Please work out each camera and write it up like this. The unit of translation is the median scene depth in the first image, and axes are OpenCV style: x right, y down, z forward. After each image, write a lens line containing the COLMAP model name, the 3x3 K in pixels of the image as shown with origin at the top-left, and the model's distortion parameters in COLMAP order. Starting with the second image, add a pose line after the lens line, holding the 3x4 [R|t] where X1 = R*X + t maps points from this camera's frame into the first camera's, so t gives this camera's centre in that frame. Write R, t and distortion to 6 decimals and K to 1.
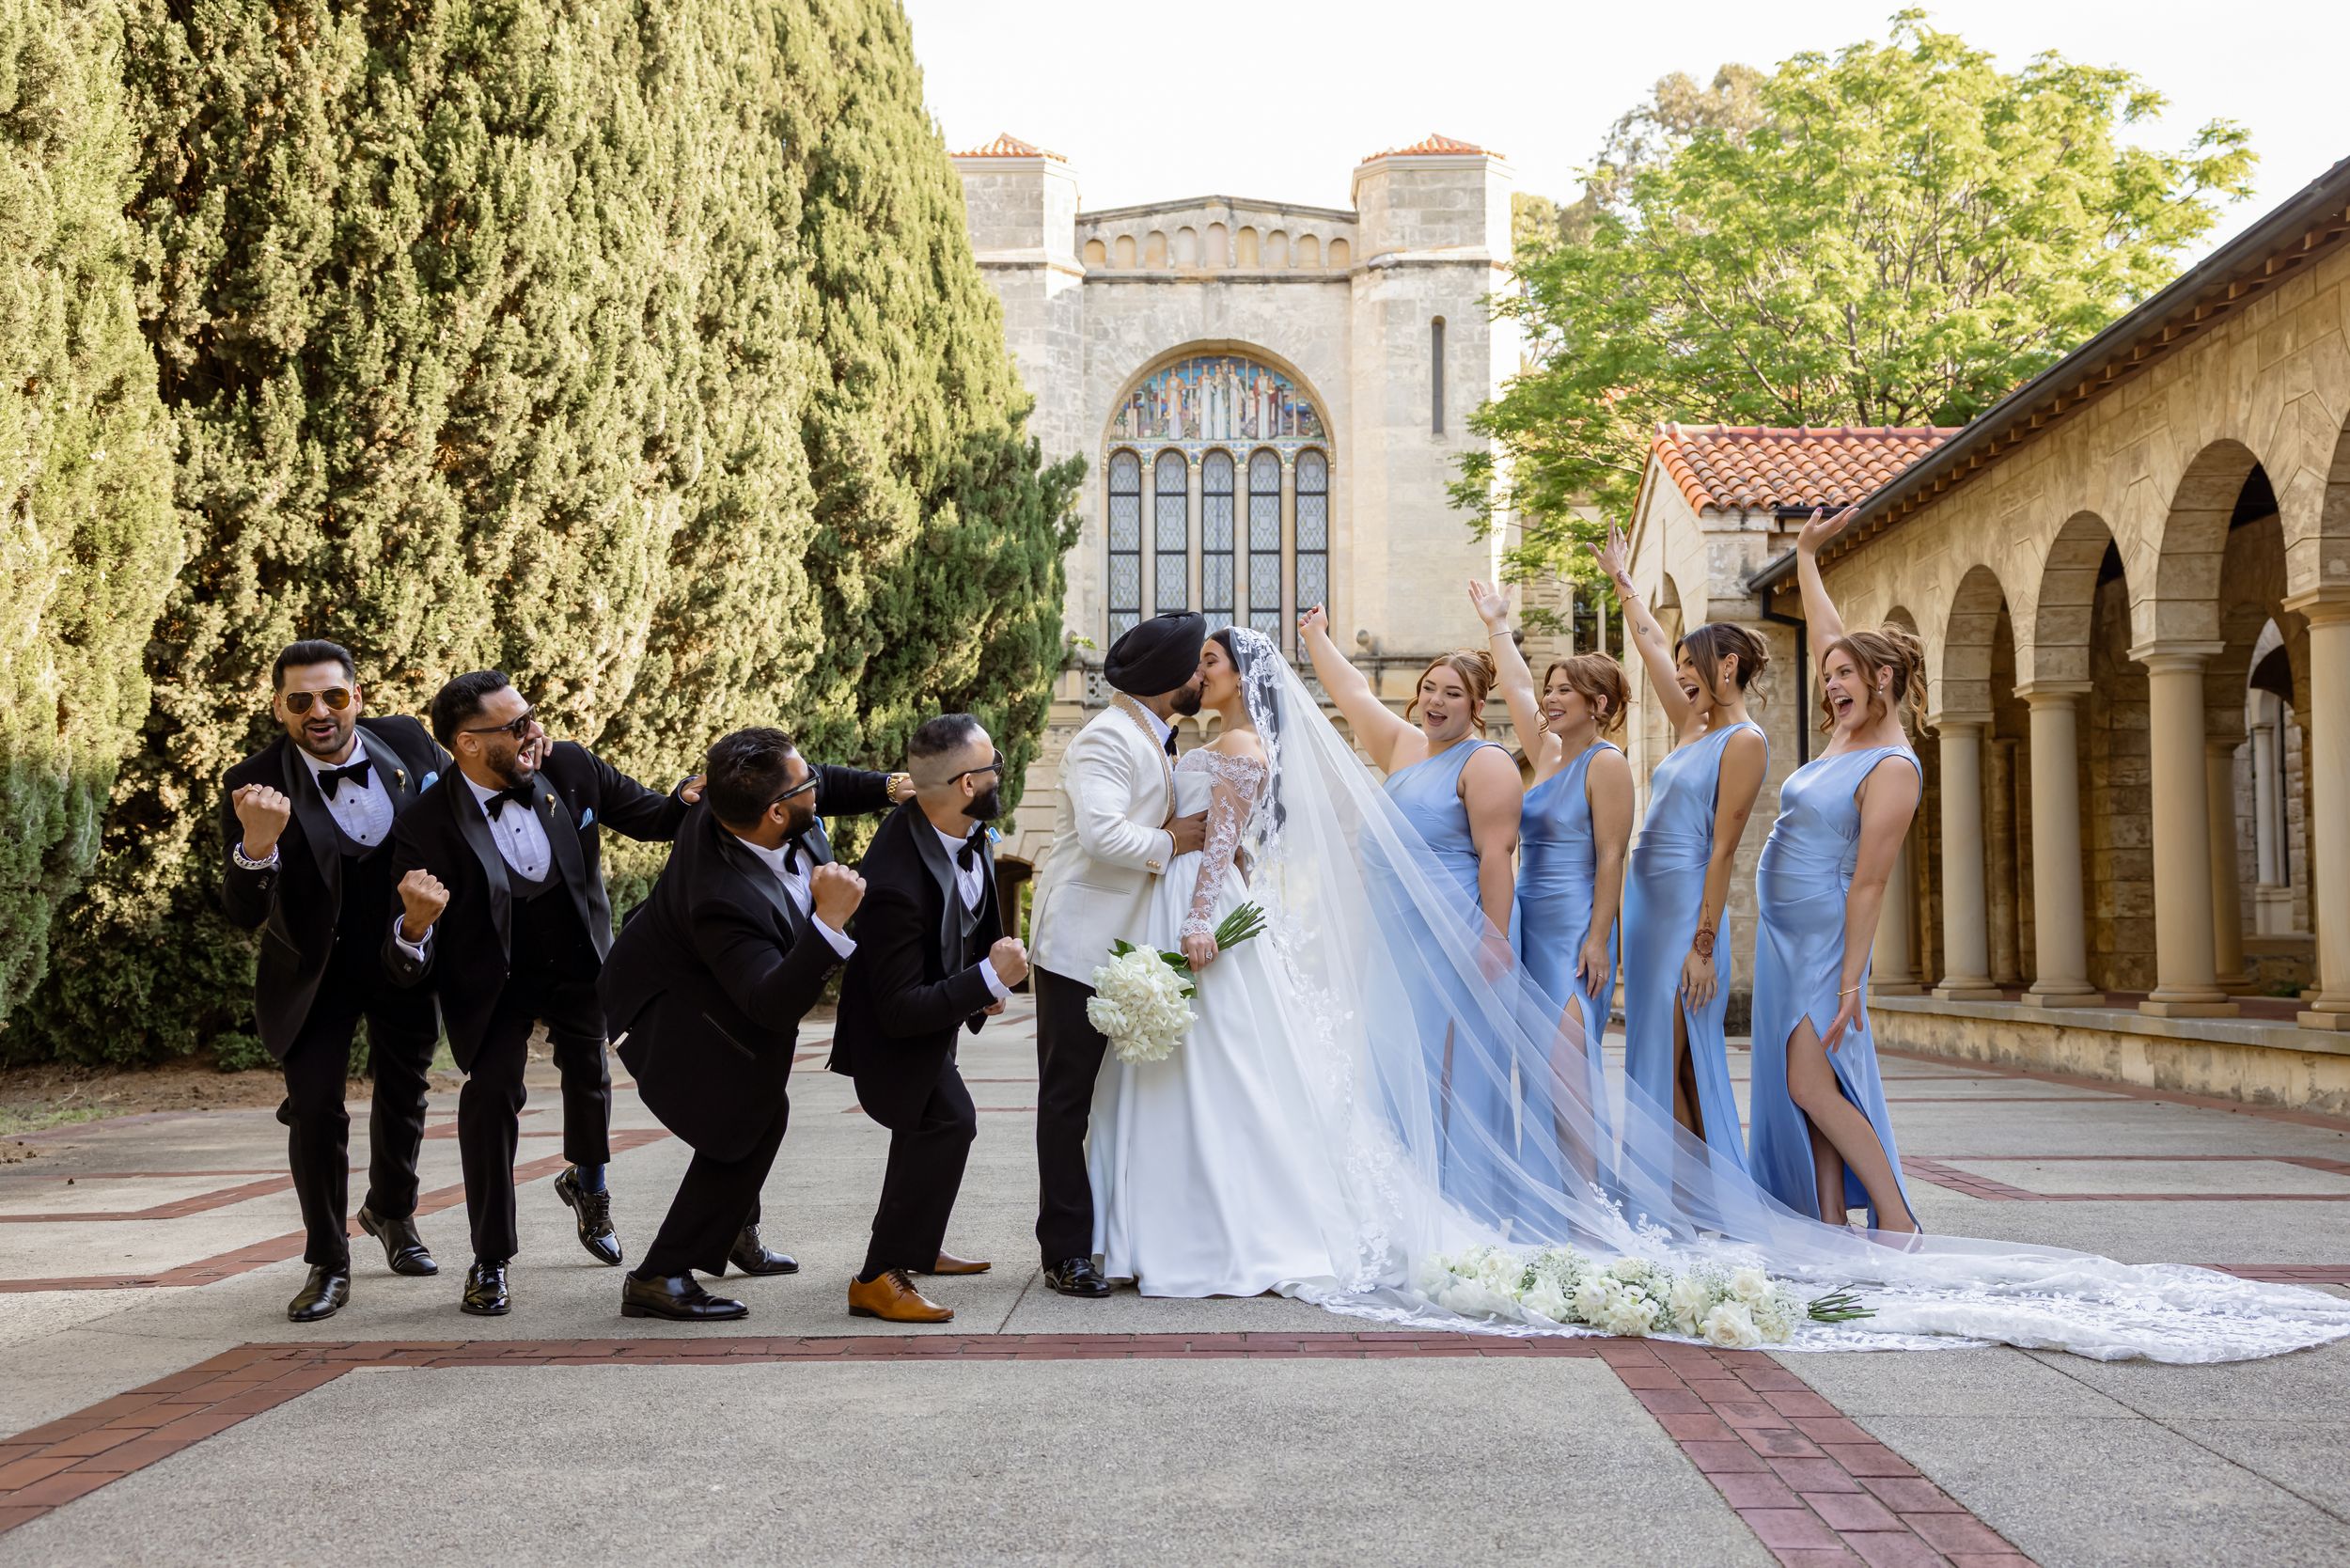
lens RADIAL K [[2269.5, 0, 1175.0], [0, 2269.5, 784.0], [0, 0, 1]] dist [0.044040, 0.022342]
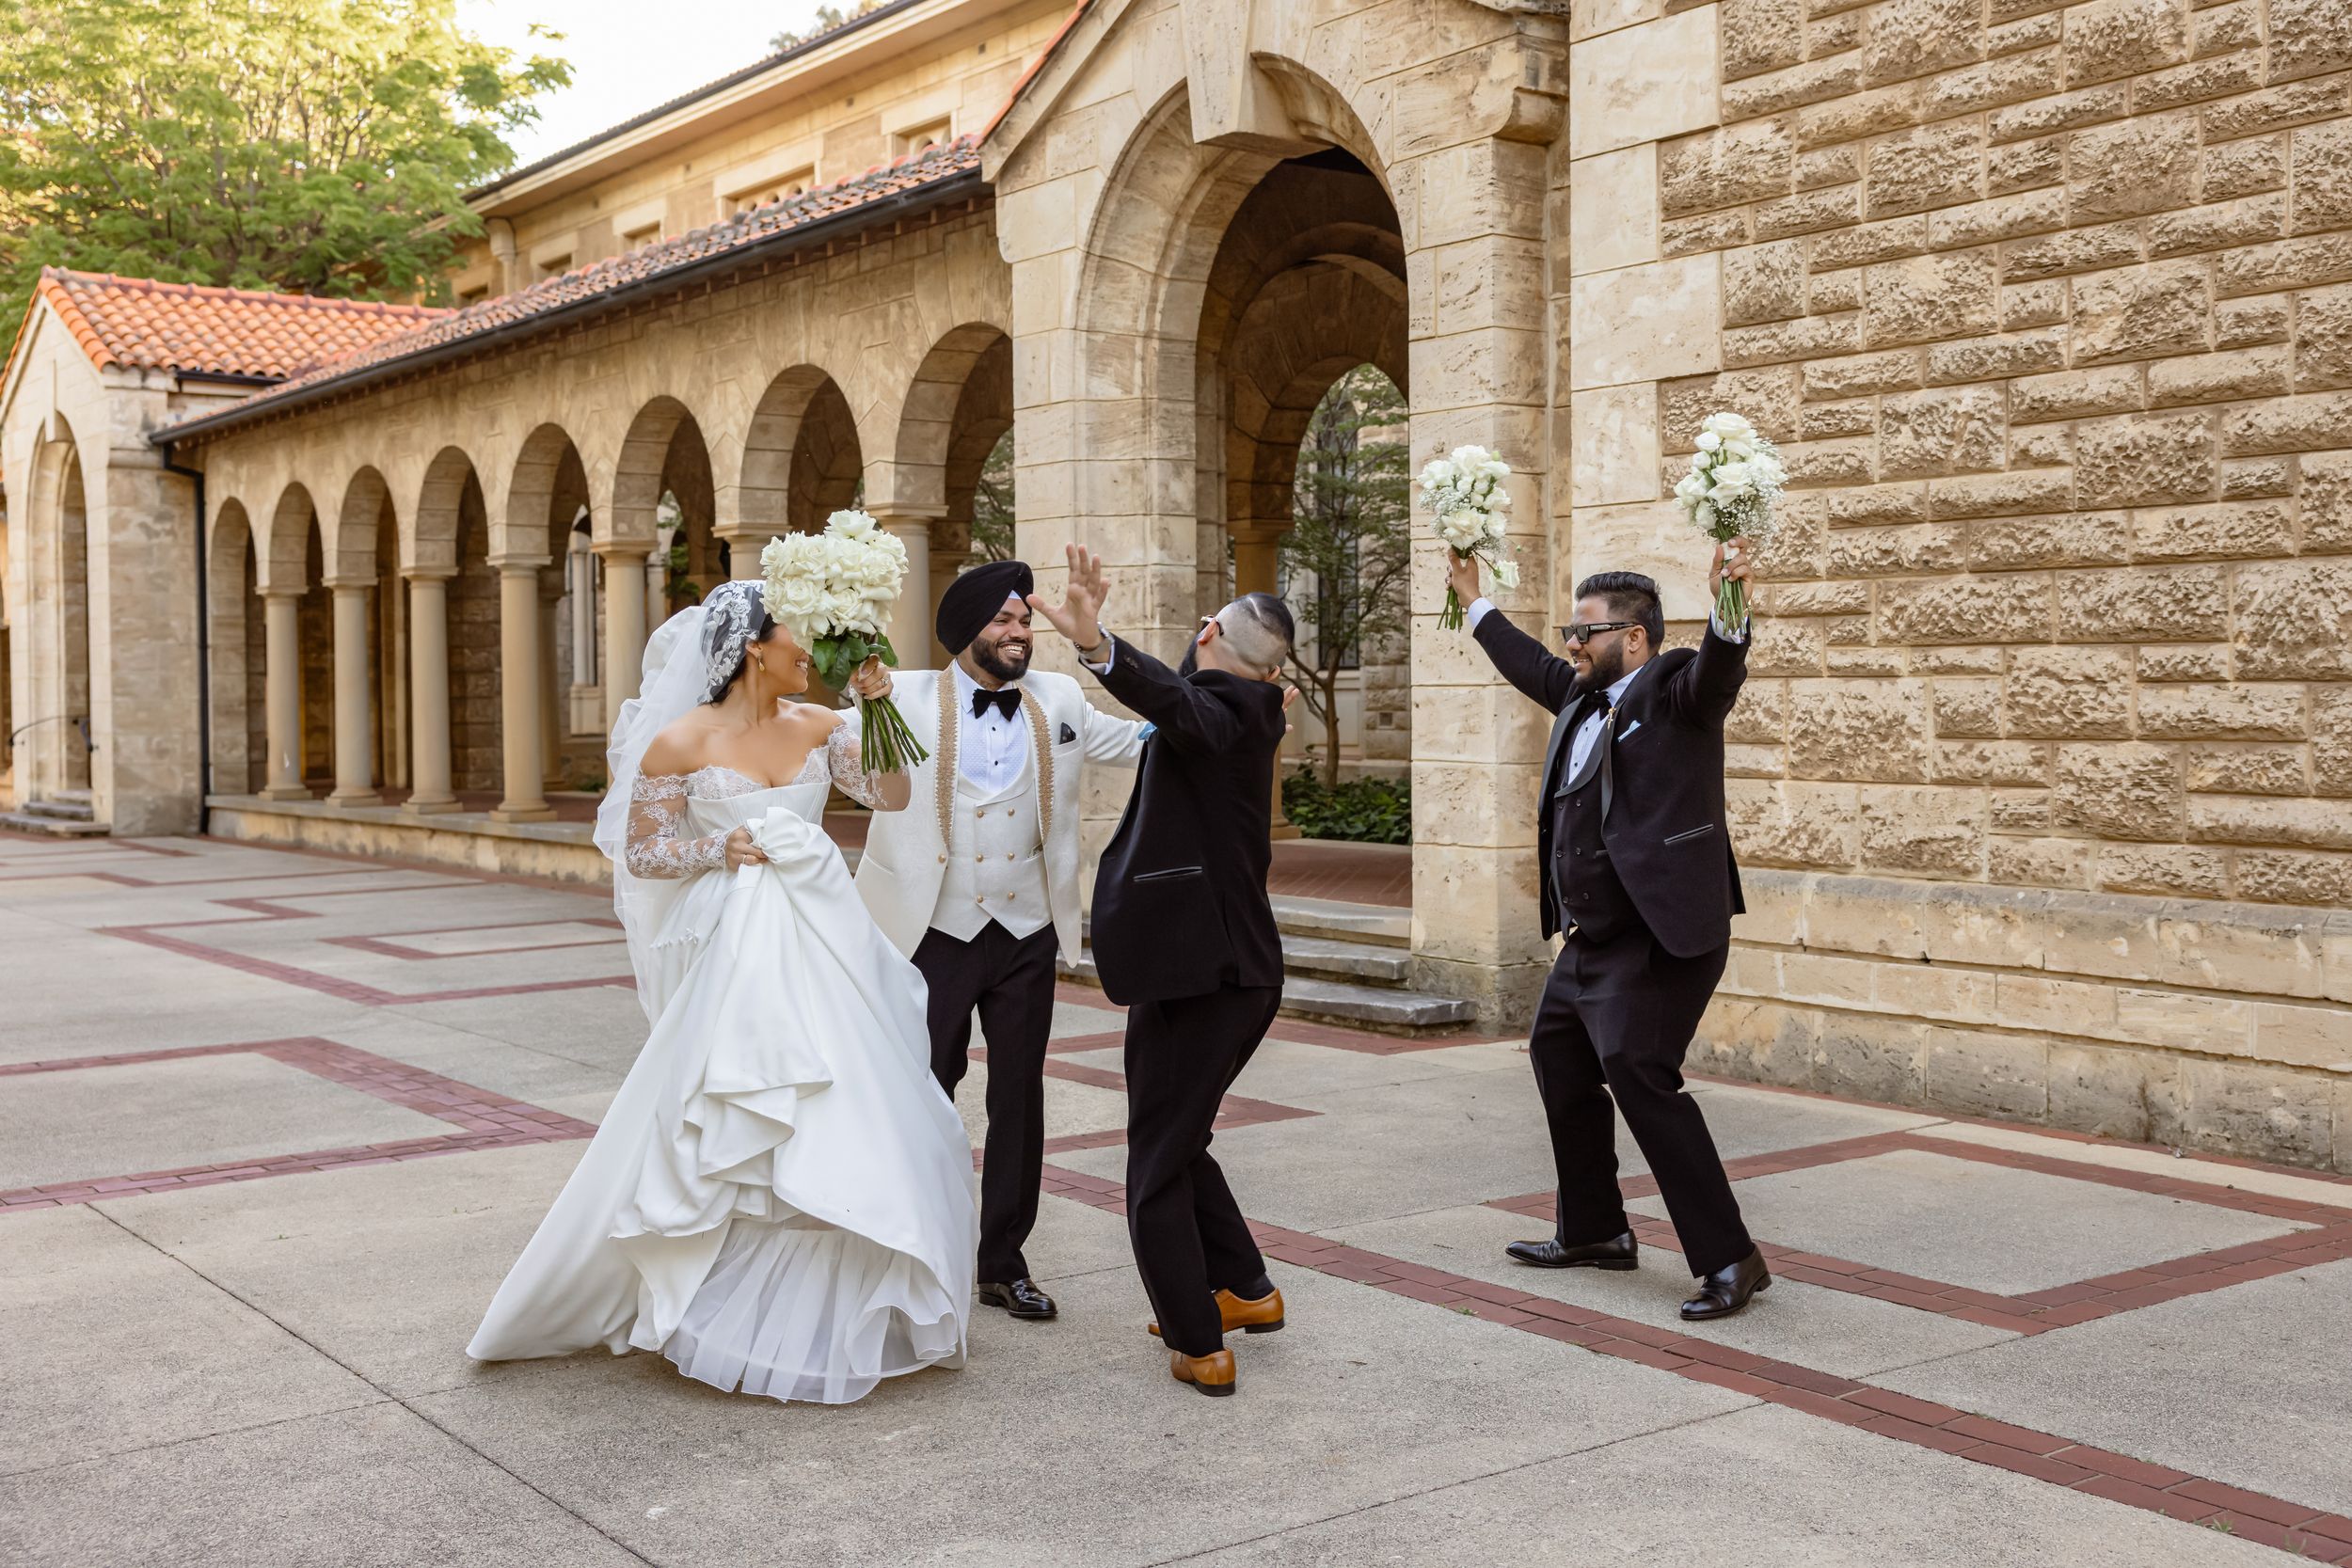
lens RADIAL K [[2536.4, 0, 1176.0], [0, 2536.4, 784.0], [0, 0, 1]] dist [0.082035, 0.295839]
pose [[0.783029, -0.026975, 0.621400, -0.150364], [-0.040613, 0.994710, 0.094356, -0.059275], [-0.620658, -0.099120, 0.777791, -0.321304]]
